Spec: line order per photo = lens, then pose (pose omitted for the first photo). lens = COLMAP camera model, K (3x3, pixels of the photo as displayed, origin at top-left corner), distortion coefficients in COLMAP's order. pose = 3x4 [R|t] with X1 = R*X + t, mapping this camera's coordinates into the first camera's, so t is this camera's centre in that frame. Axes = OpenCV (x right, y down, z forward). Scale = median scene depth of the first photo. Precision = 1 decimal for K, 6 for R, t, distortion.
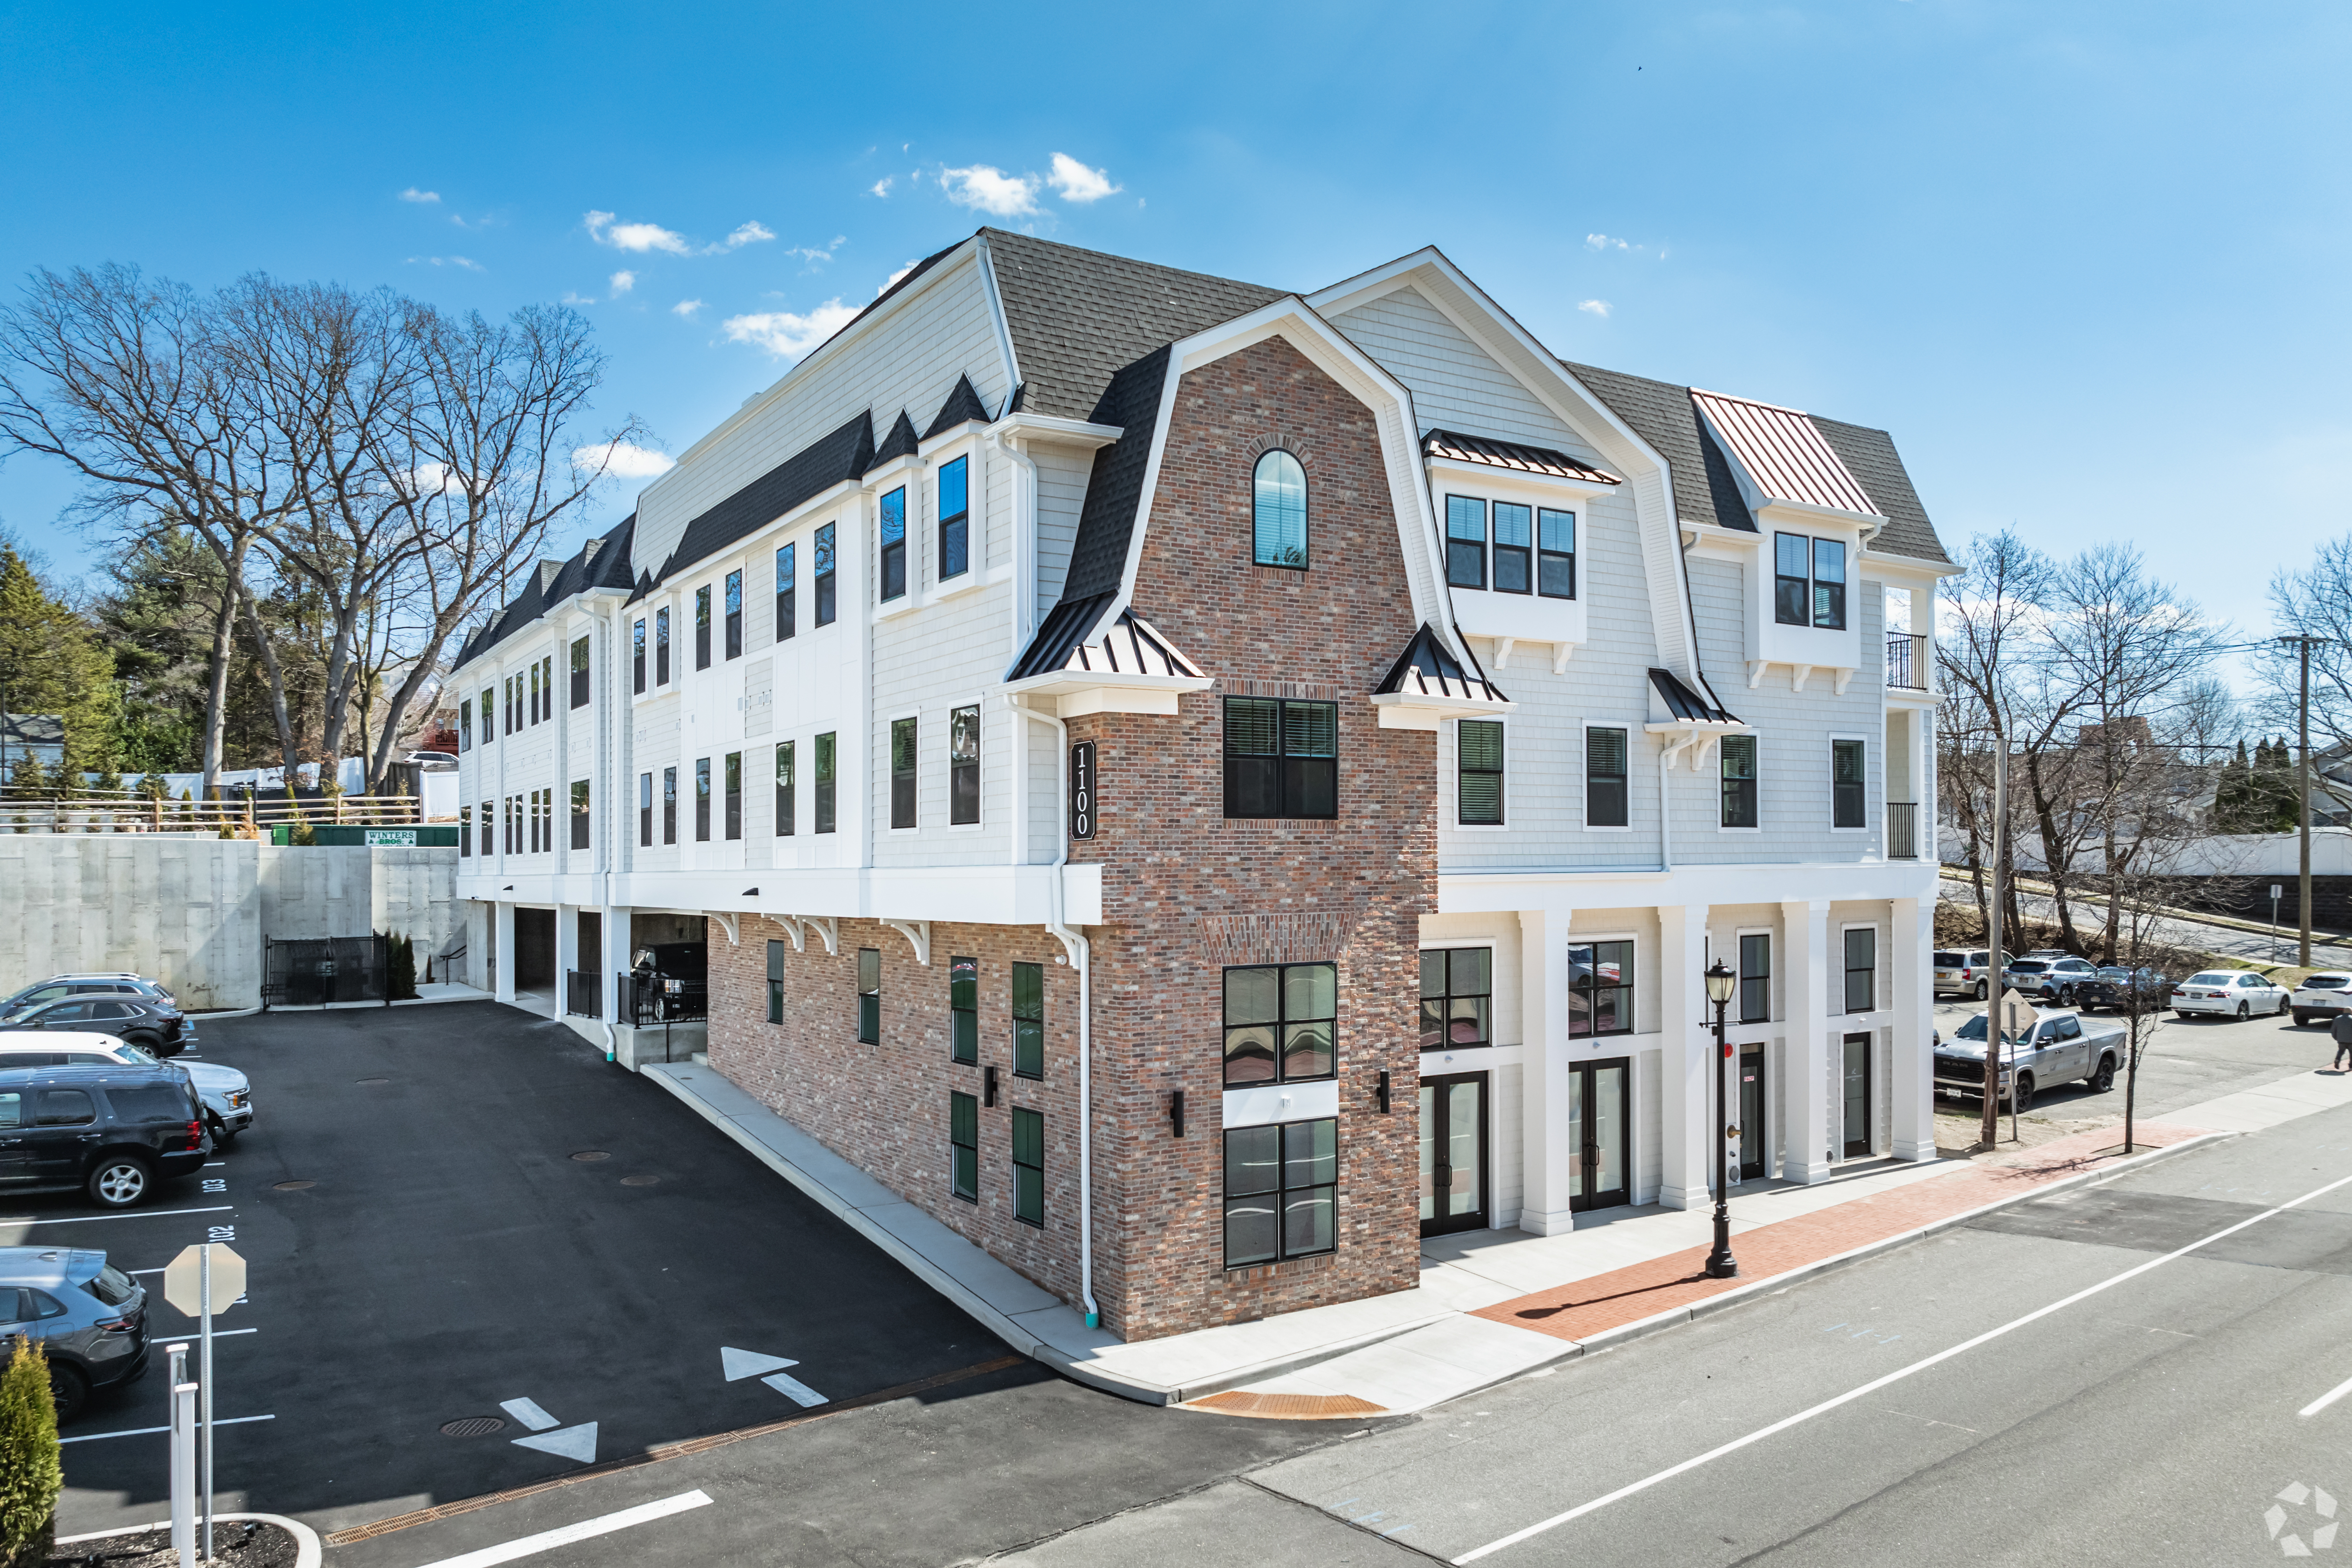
lens RADIAL K [[1610.4, 0, 1175.7], [0, 1610.4, 831.1], [0, 0, 1]] dist [-0.003543, -0.065360]
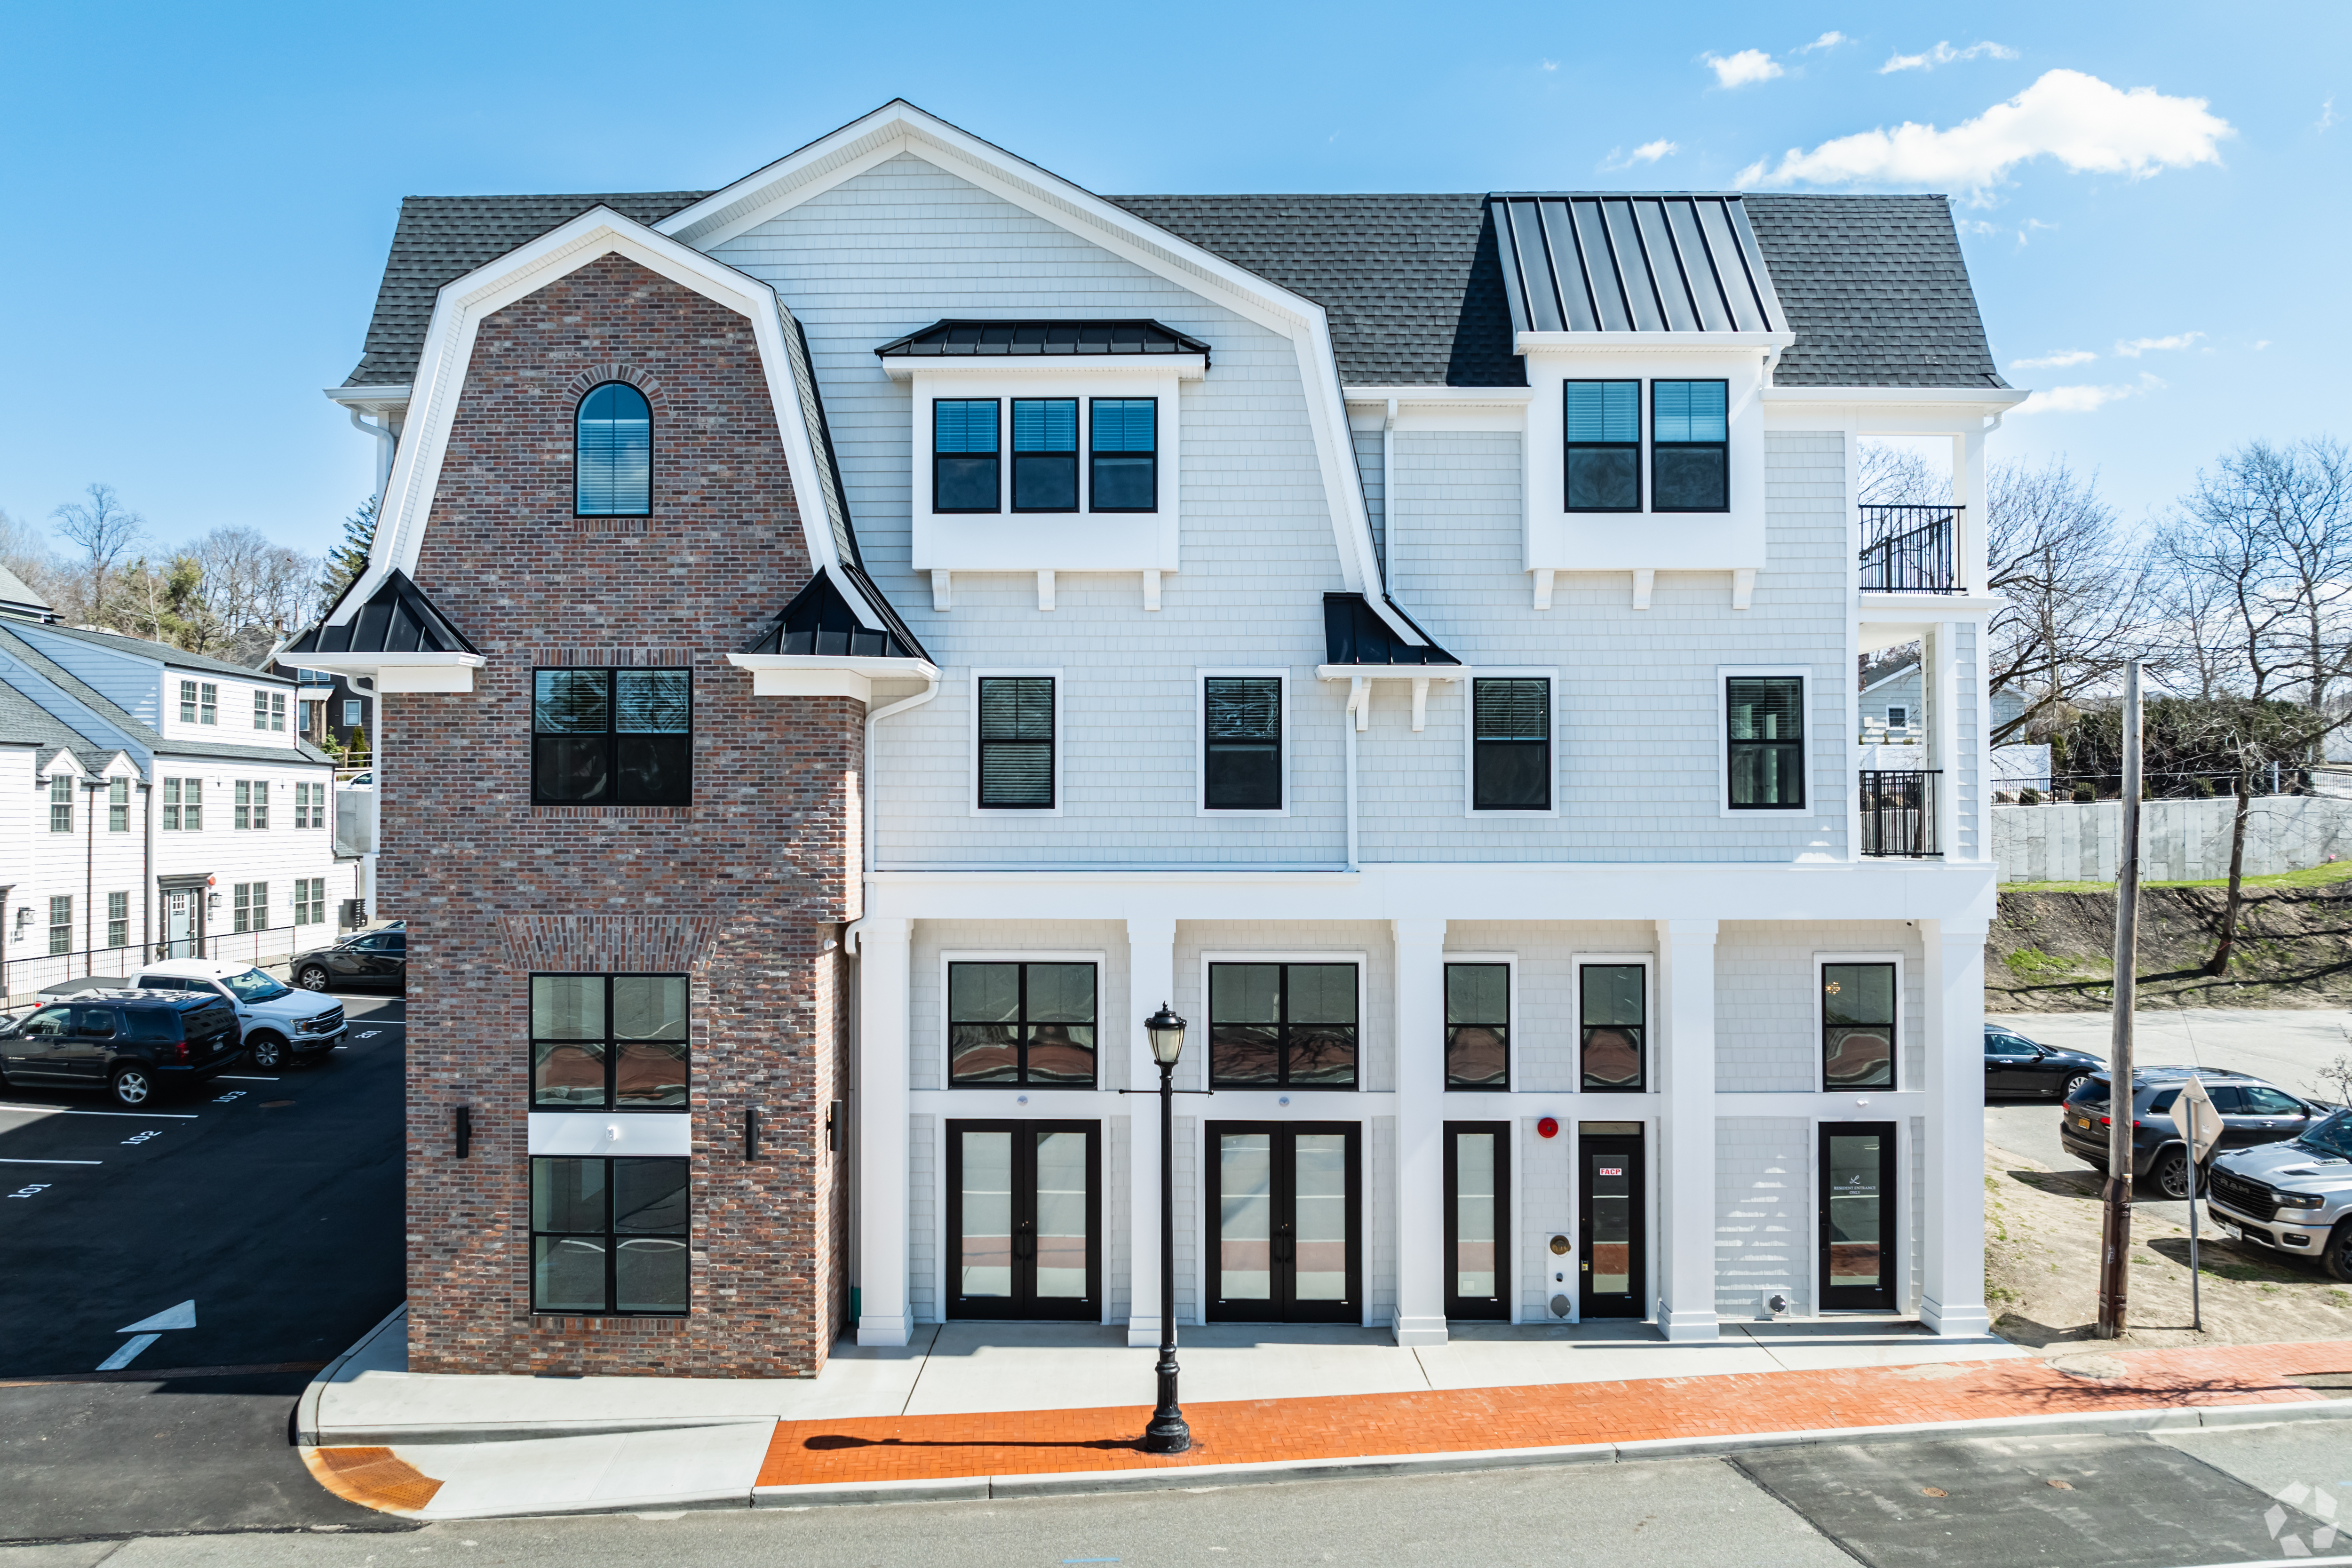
lens RADIAL K [[1648.8, 0, 1176.0], [0, 1648.8, 753.5], [0, 0, 1]] dist [-0.035060, 0.004074]
pose [[0.841523, -0.008035, -0.540161, 0.782292], [0.002352, 0.999934, -0.011212, -0.024601], [0.540216, 0.008165, 0.841487, 0.409925]]
